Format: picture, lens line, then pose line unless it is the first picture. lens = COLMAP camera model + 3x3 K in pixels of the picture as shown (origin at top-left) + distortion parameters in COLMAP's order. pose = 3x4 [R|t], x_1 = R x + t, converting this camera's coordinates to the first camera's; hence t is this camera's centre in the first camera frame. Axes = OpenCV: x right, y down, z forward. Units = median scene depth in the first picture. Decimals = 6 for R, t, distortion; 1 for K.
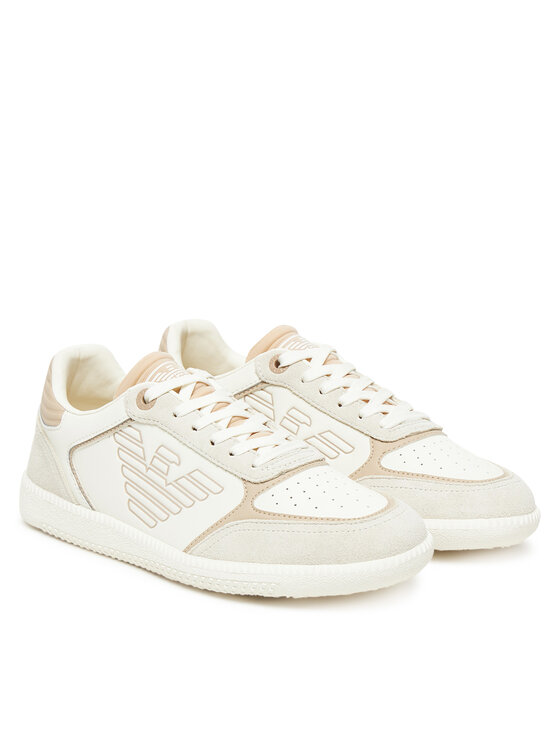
lens RADIAL K [[1777.6, 0, 280.1], [0, 1777.6, 372.9], [0, 0, 1]] dist [-0.010901, 0.000000]
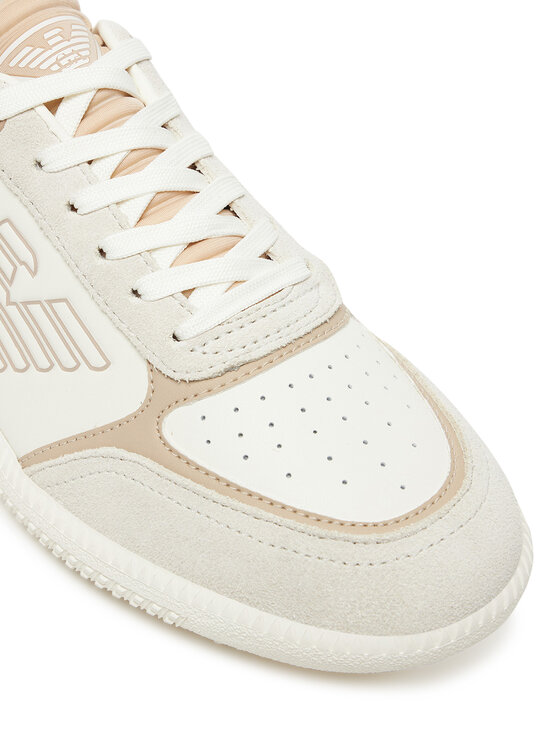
lens RADIAL K [[1467.3, 0, 279.6], [0, 1467.3, 372.8], [0, 0, 1]] dist [-0.054308, 0.000000]
pose [[0.987016, 0.160460, -0.007189, 0.015852], [-0.140558, 0.884525, 0.444814, -0.111318], [0.077733, -0.438028, 0.895594, 0.648418]]
